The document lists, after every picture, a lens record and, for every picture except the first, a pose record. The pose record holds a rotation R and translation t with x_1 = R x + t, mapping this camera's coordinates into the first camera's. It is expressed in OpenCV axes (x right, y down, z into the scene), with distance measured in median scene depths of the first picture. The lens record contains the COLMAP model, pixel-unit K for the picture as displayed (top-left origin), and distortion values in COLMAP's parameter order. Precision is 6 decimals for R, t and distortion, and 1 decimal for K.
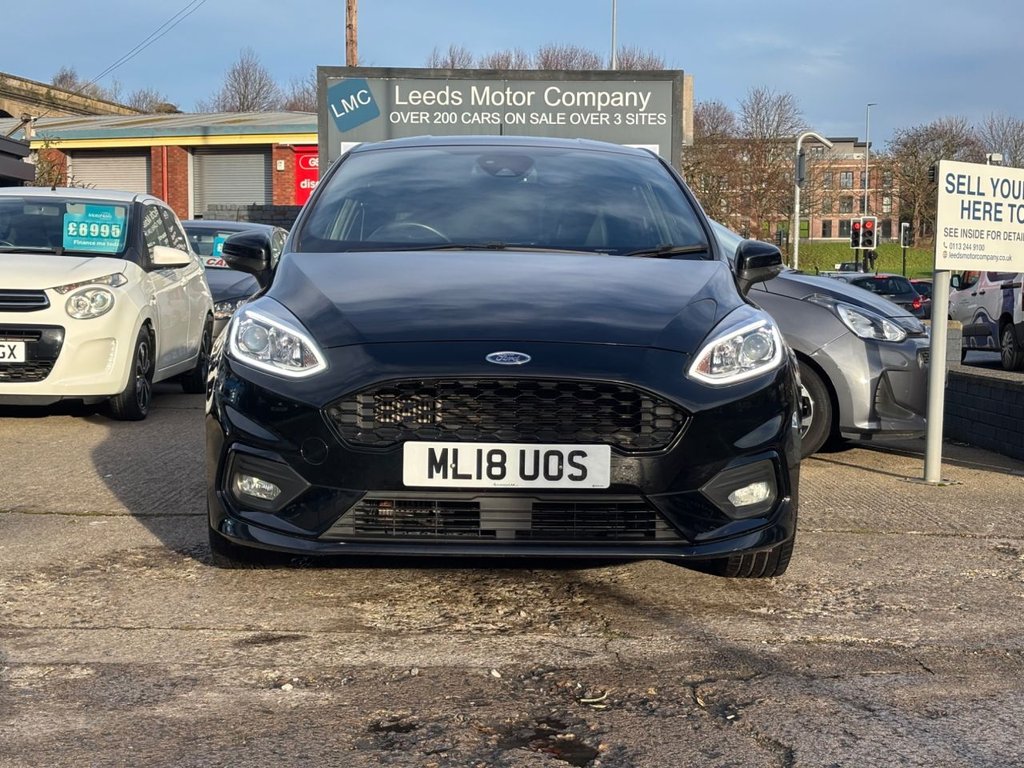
lens RADIAL K [[1543.2, 0, 509.1], [0, 1543.2, 381.8], [0, 0, 1]] dist [0.243054, -0.939364]
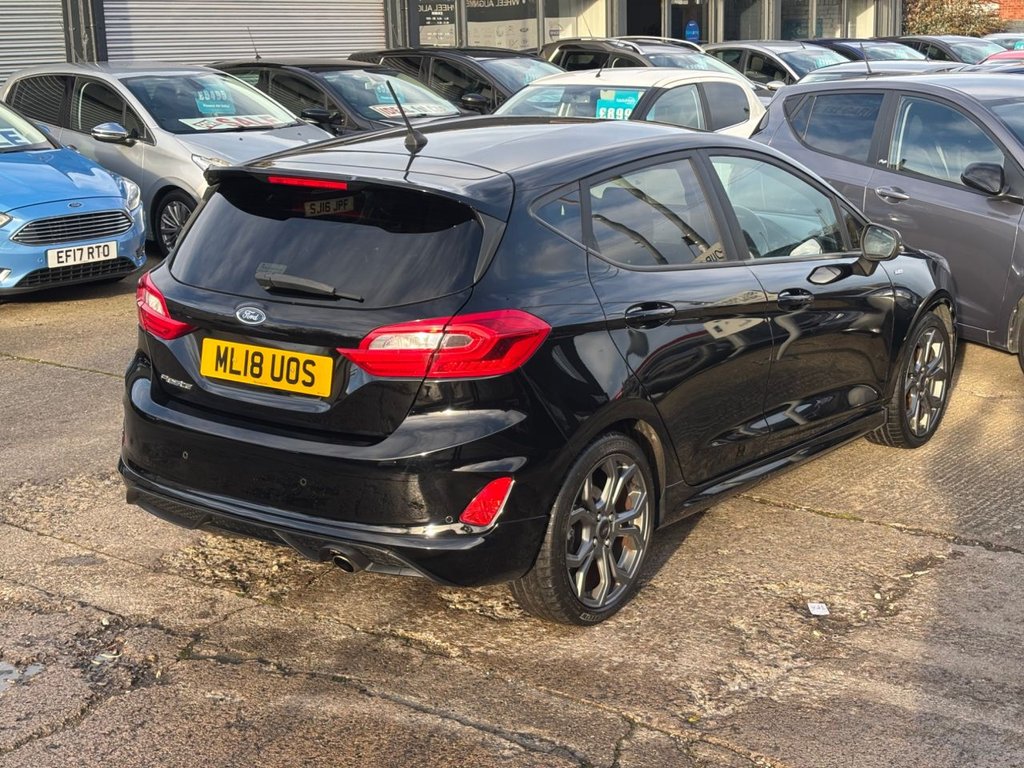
lens RADIAL K [[1544.5, 0, 512.0], [0, 1544.5, 384.0], [0, 0, 1]] dist [0.244295, -0.926713]
pose [[0.787281, 0.103486, -0.607849, 0.429737], [-0.006242, 0.987102, 0.159969, -0.095915], [0.616563, -0.122146, 0.777772, 0.064693]]
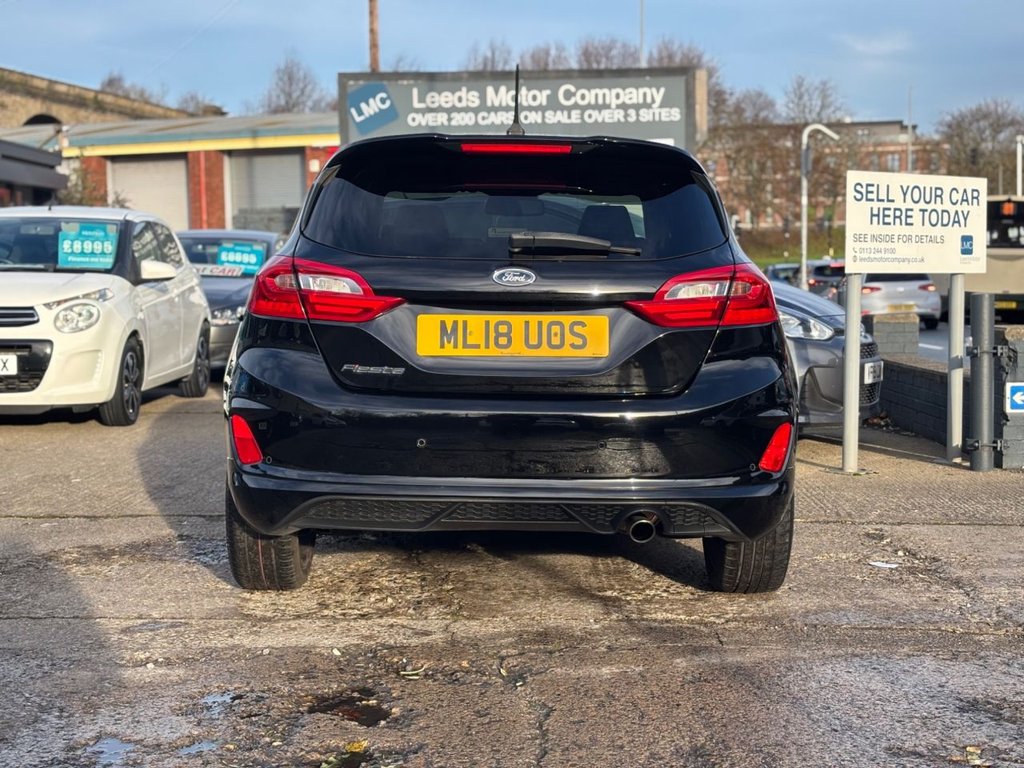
lens RADIAL K [[1543.2, 0, 509.1], [0, 1543.2, 381.8], [0, 0, 1]] dist [0.243054, -0.939364]
pose [[0.999191, -0.019561, -0.035125, 0.064203], [0.019771, 0.999789, 0.005653, -0.006663], [0.035007, -0.006343, 0.999367, -0.058856]]
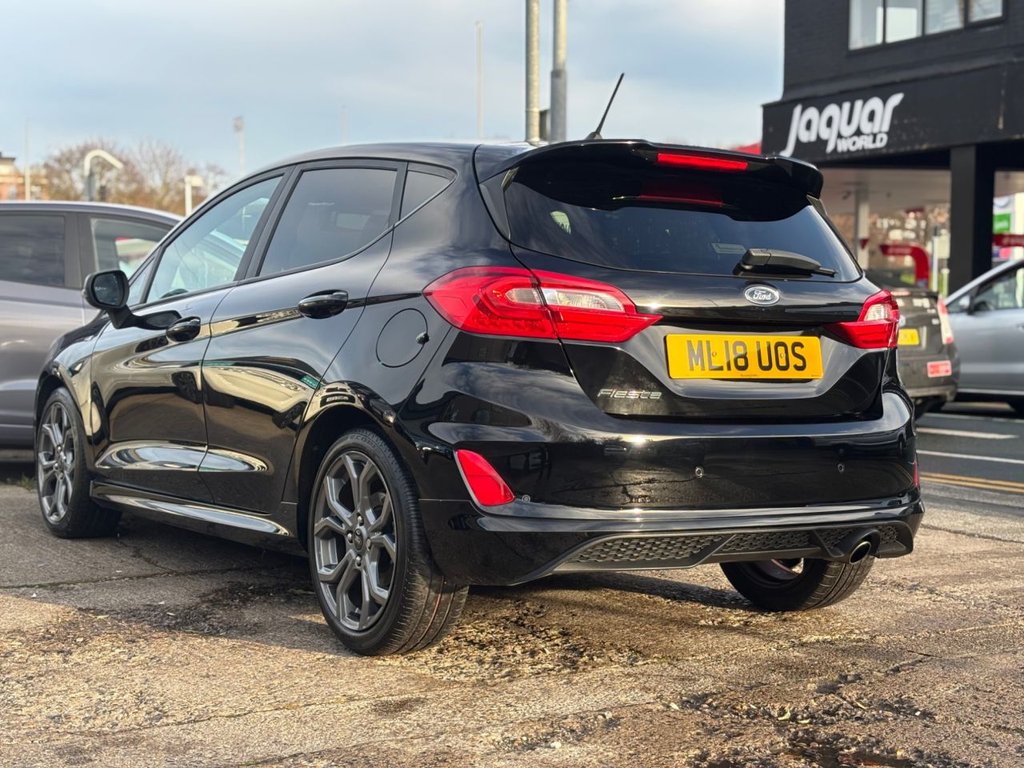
lens RADIAL K [[1543.2, 0, 509.1], [0, 1543.2, 381.8], [0, 0, 1]] dist [0.243054, -0.939364]
pose [[0.855271, -0.029667, 0.517331, -0.247531], [0.035033, 0.999386, -0.000606, -0.013031], [-0.516996, 0.018642, 0.855785, 0.063354]]
